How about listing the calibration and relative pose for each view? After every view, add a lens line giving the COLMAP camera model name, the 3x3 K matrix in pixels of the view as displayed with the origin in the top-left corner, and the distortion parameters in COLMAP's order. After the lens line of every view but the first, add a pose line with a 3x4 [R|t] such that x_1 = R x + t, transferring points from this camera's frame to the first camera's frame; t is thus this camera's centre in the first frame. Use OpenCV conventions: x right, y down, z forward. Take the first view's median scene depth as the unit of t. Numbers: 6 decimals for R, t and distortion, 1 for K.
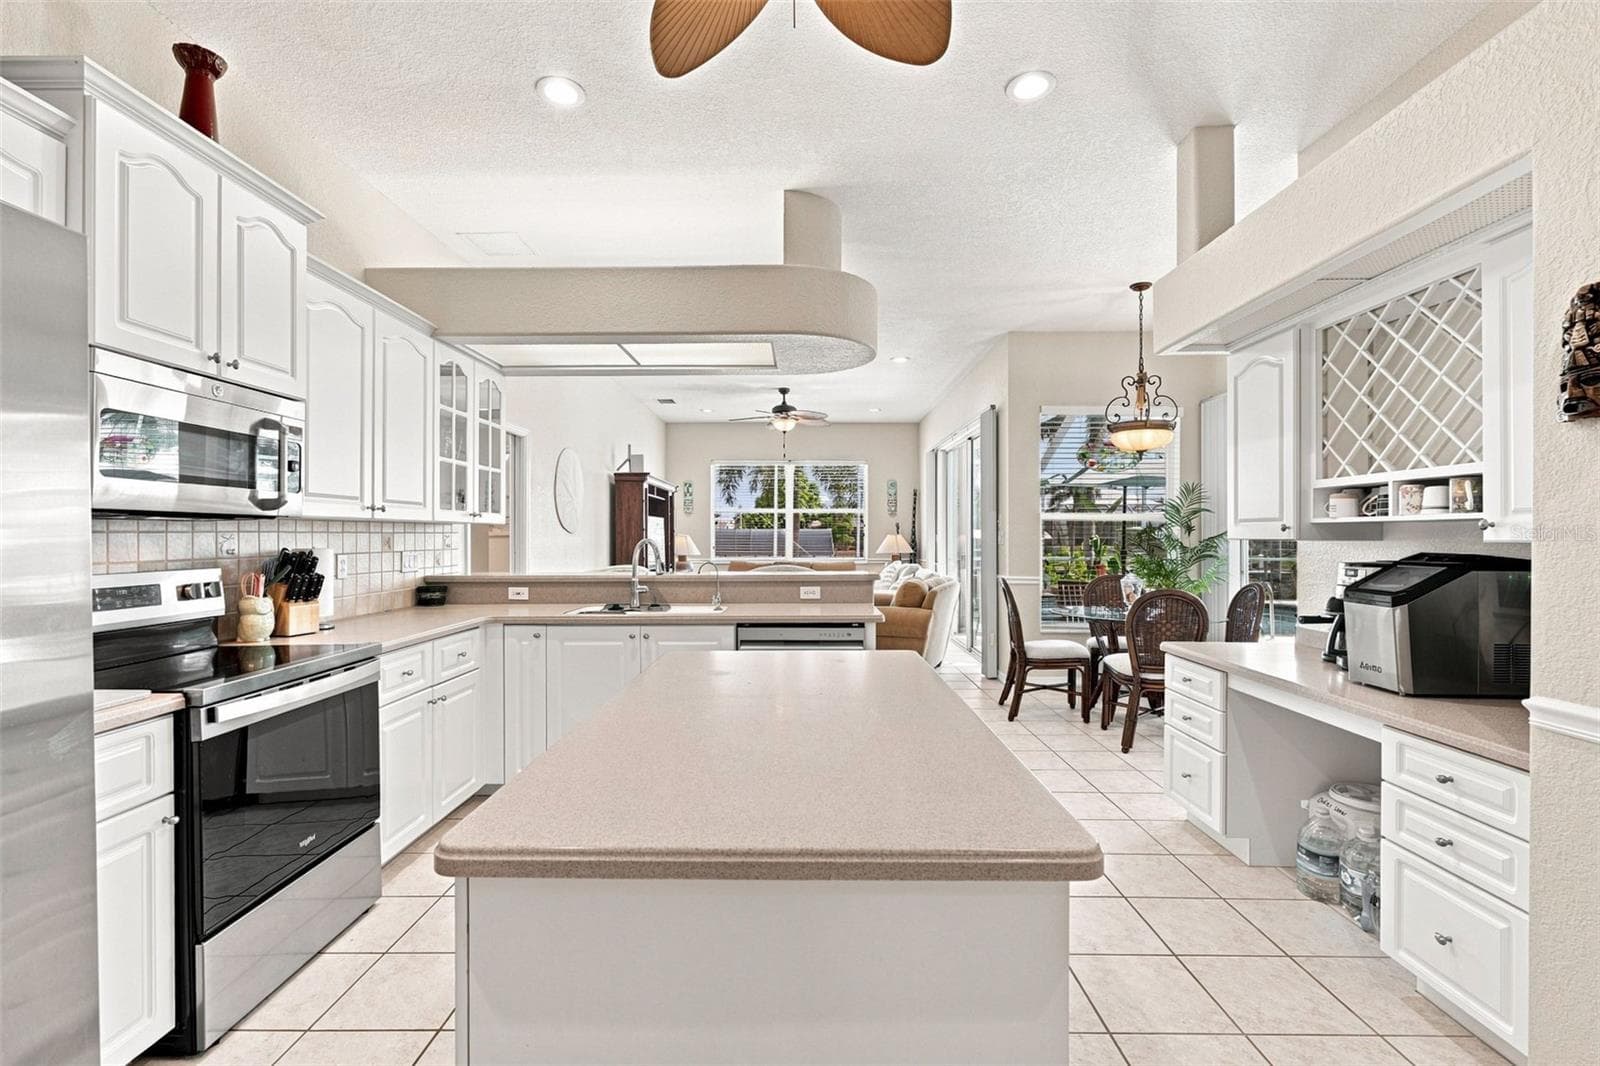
lens RADIAL K [[728.8, 0, 795.5], [0, 728.8, 534.8], [0, 0, 1]] dist [-0.002591, 0.001074]
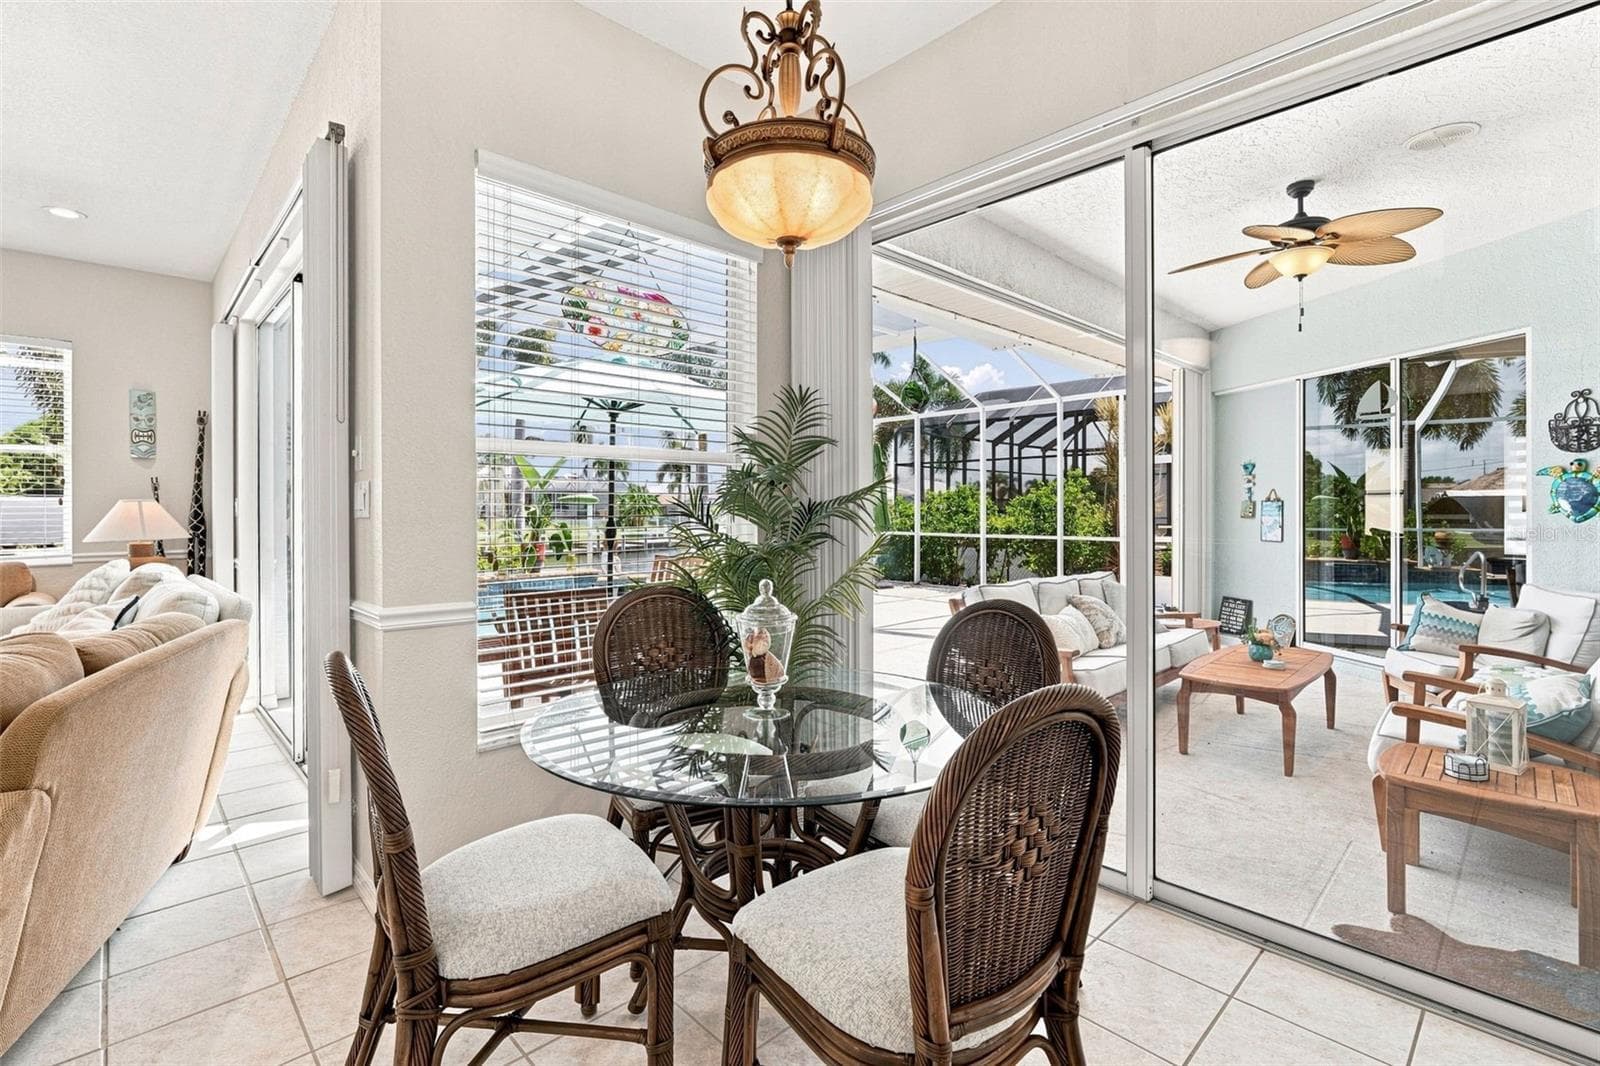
lens RADIAL K [[728.8, 0, 794.6], [0, 728.8, 516.9], [0, 0, 1]] dist [-0.002591, 0.001074]
pose [[0.724281, -0.005705, 0.689481, 0.144814], [-0.000158, 0.999964, 0.008439, 0.006758], [-0.689504, -0.006221, 0.724255, 0.455245]]
